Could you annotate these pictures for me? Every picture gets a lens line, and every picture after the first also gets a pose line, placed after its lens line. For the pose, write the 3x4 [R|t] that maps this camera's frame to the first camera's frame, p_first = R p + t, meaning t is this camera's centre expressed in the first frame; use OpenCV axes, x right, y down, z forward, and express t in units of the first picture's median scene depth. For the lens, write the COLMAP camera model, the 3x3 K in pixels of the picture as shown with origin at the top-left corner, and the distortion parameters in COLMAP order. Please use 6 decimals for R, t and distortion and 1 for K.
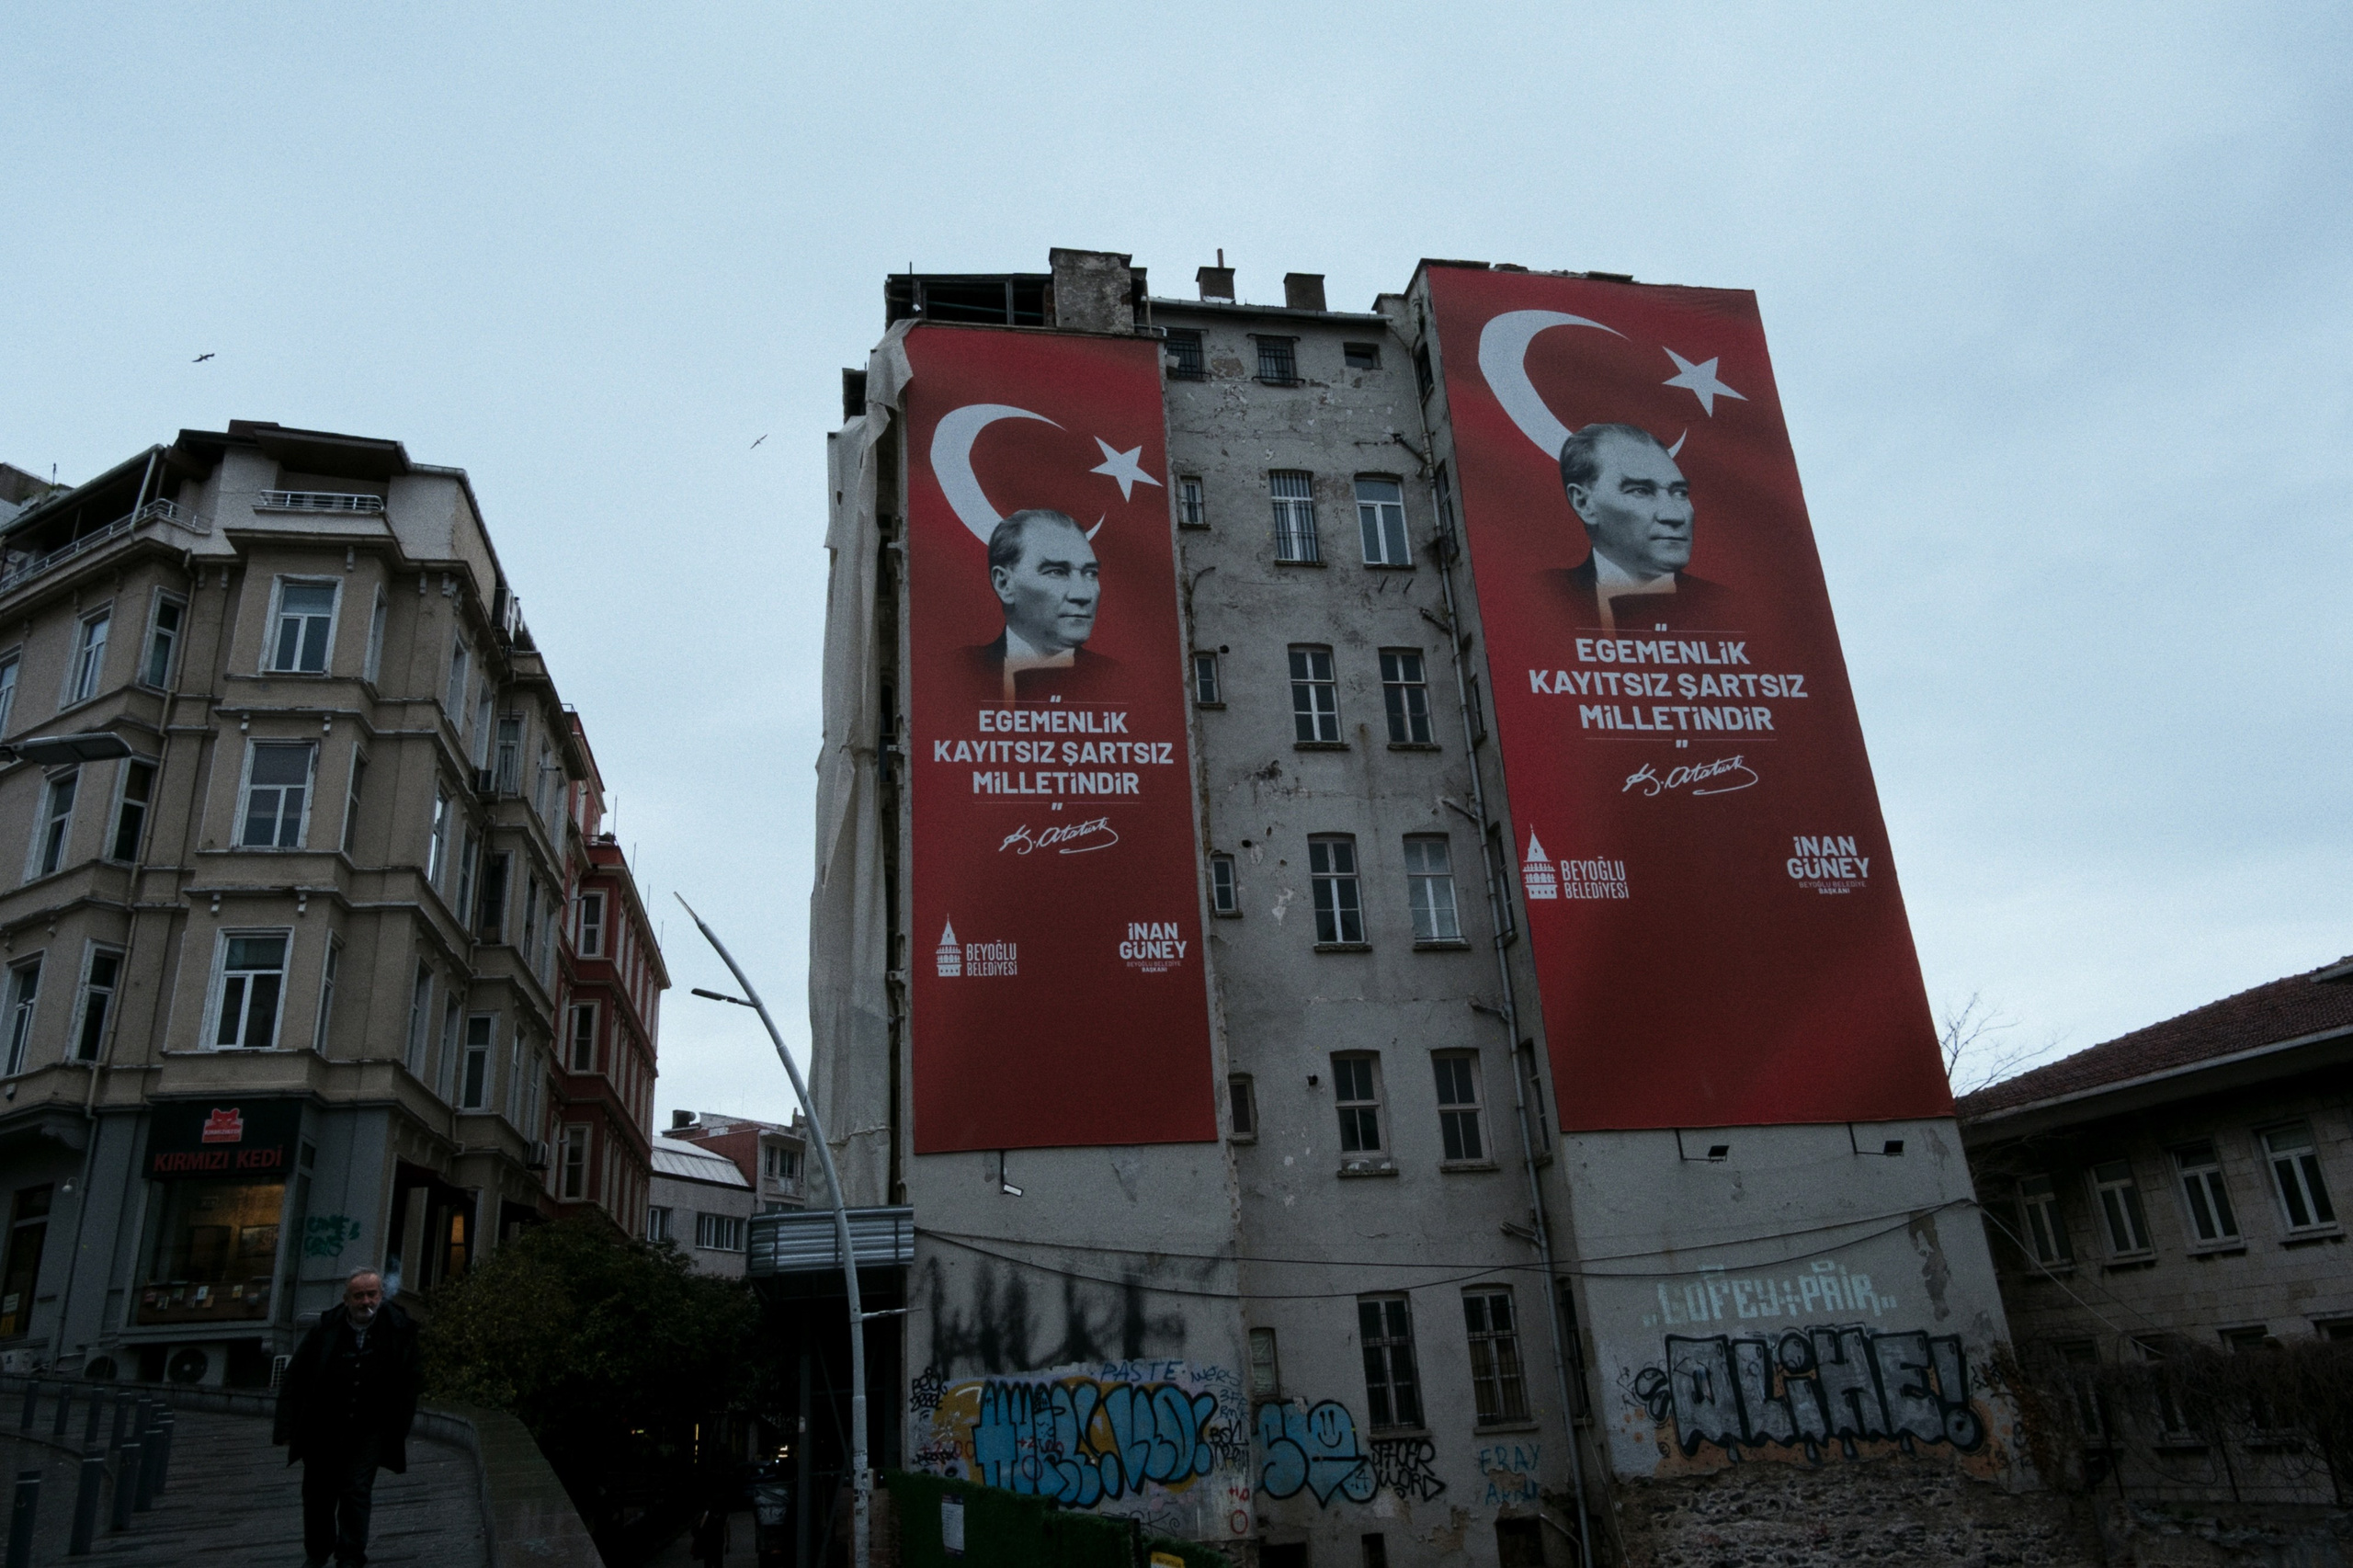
lens RADIAL K [[1602.4, 0, 1182.3], [0, 1602.4, 784.2], [0, 0, 1]] dist [0.009386, -0.016109]
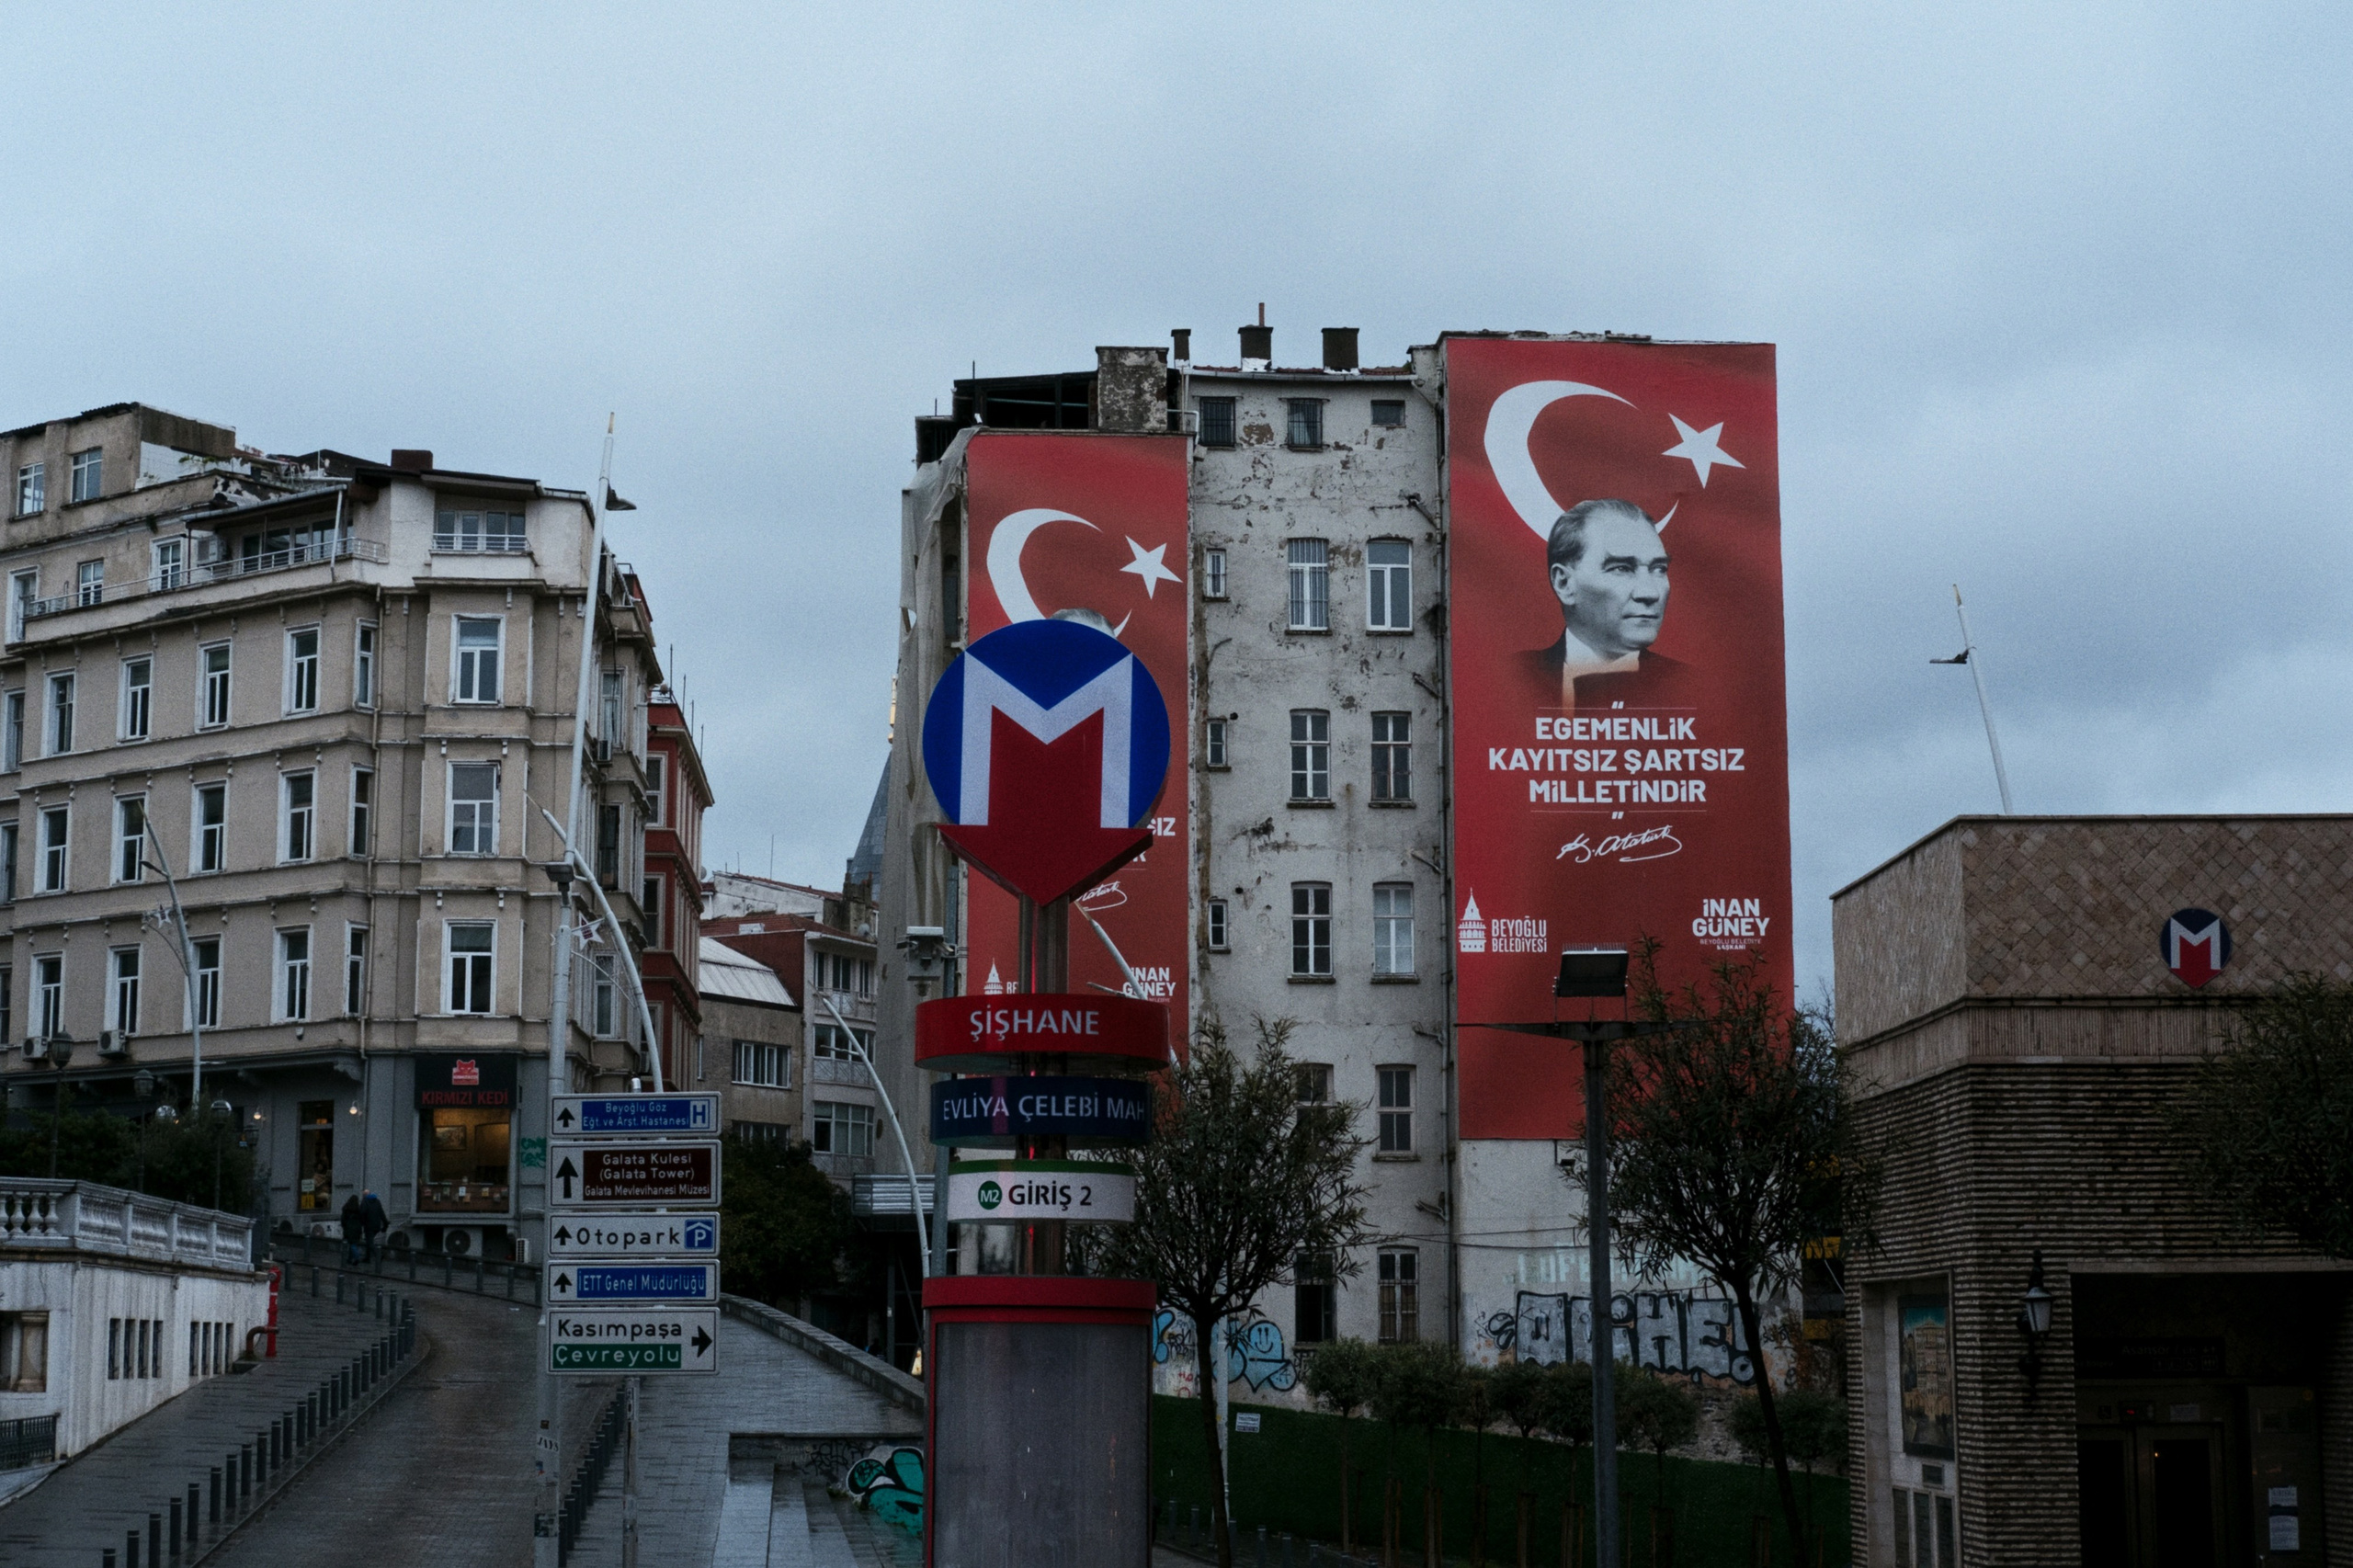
lens RADIAL K [[3574.3, 0, 1178.2], [0, 3574.3, 783.5], [0, 0, 1]] dist [-0.151473, 0.000000]
pose [[0.990577, 0.046314, -0.128885, 0.329496], [-0.016049, 0.973857, 0.226596, -0.636070], [0.136010, -0.222392, 0.965424, -1.562852]]
